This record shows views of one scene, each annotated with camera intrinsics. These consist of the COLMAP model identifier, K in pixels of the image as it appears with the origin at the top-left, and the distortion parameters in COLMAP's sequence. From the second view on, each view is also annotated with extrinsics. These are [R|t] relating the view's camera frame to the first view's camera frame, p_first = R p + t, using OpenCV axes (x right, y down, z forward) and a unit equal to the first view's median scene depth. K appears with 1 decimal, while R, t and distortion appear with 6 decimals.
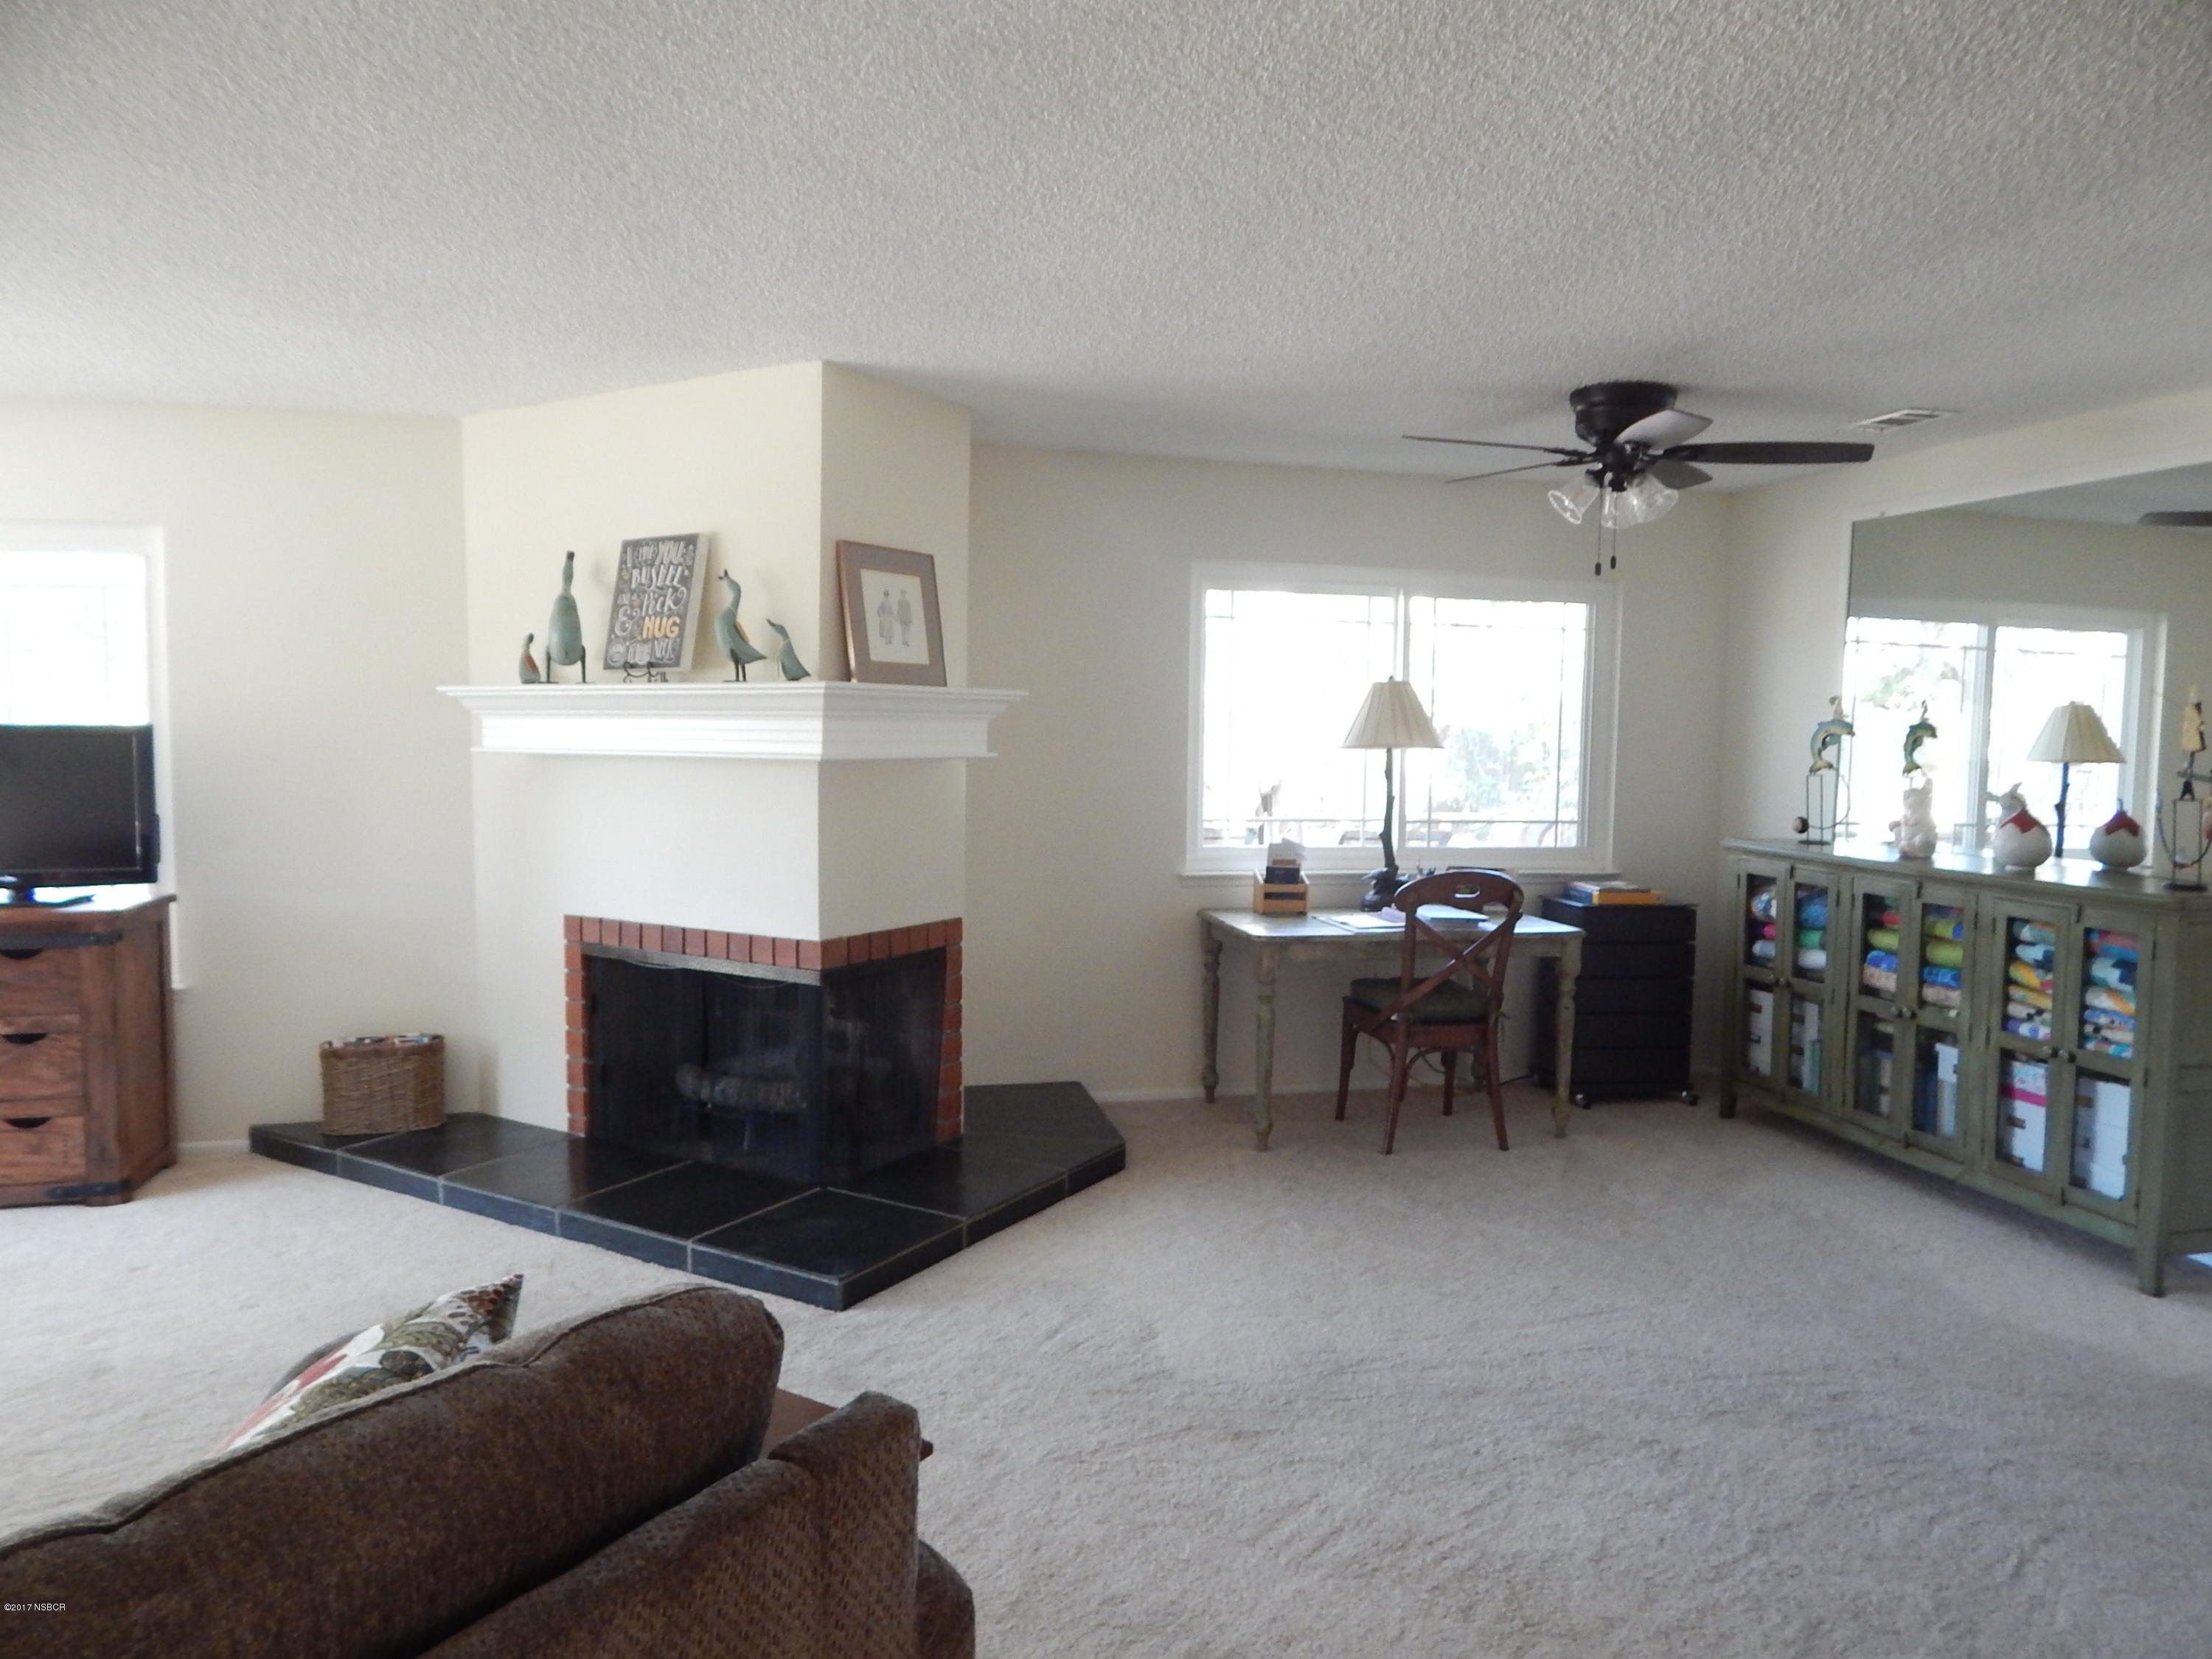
lens RADIAL K [[1467.3, 0, 1115.5], [0, 1467.3, 799.8], [0, 0, 1]] dist [0.000556, -0.005854]
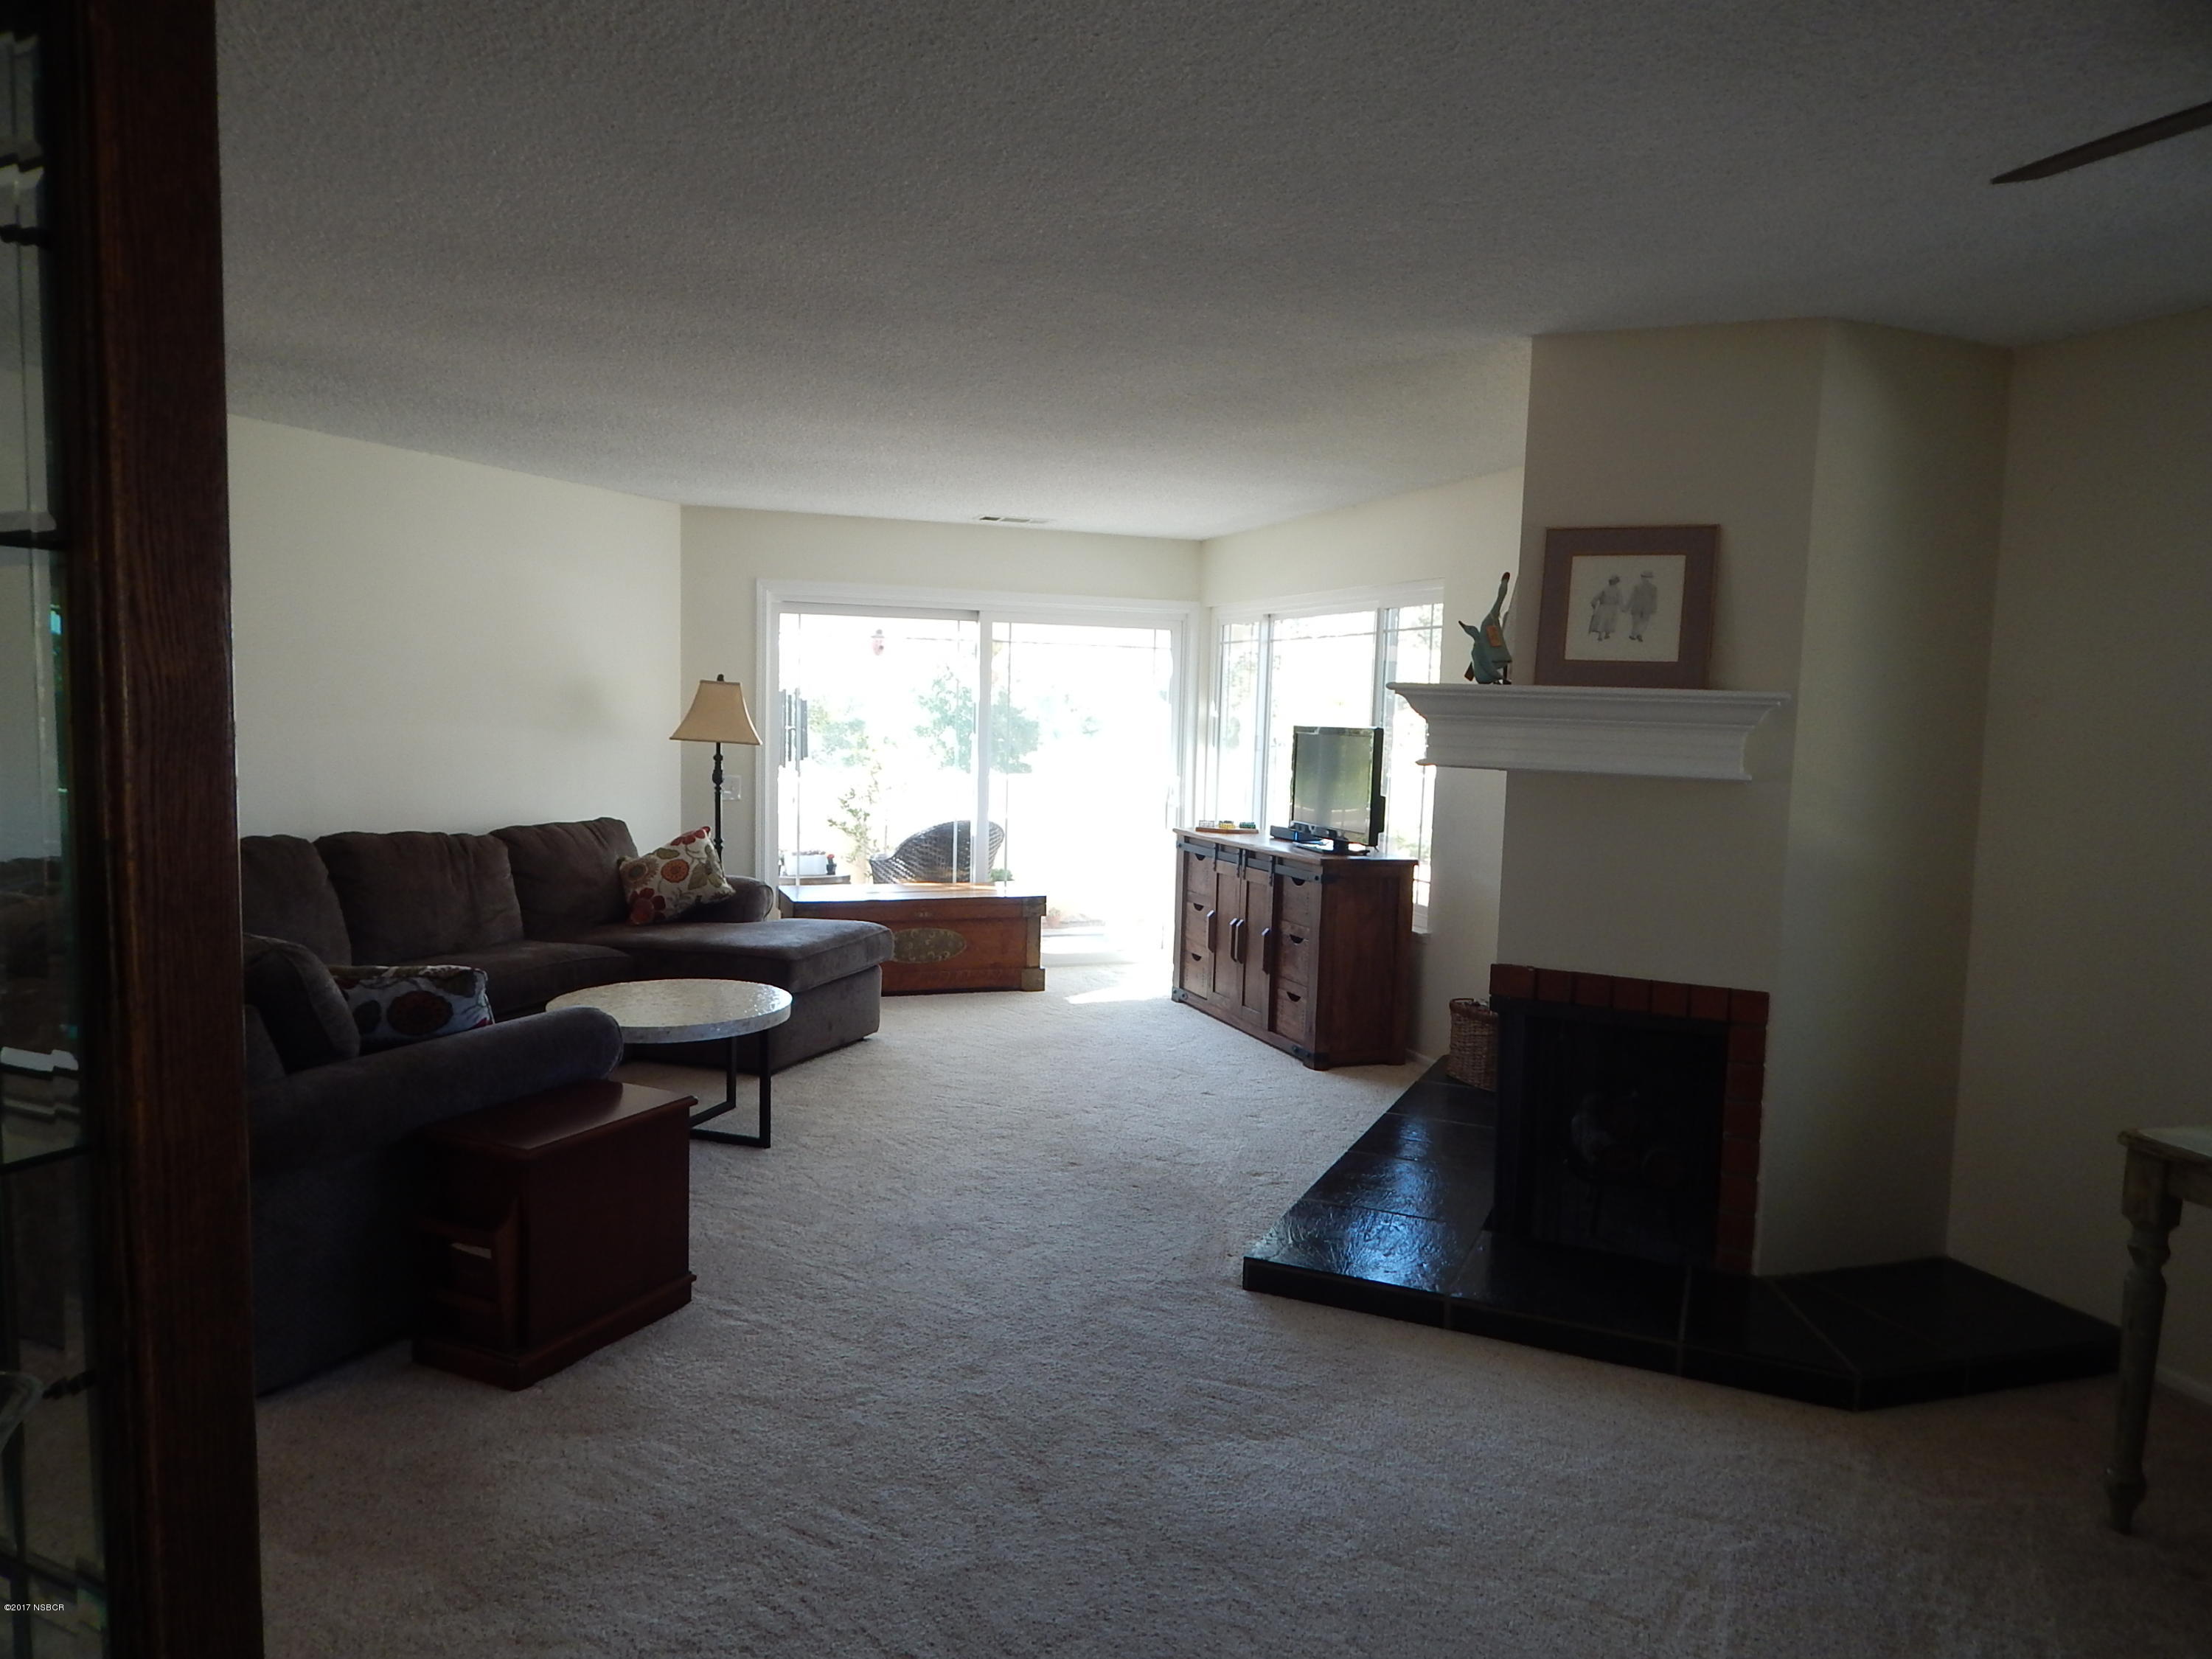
lens RADIAL K [[1467.3, 0, 1115.5], [0, 1467.3, 799.8], [0, 0, 1]] dist [0.000556, -0.005854]
pose [[0.101052, 0.053719, -0.993430, 0.662372], [-0.087466, 0.995154, 0.044915, -0.026398], [0.991029, 0.082353, 0.105261, 0.627516]]
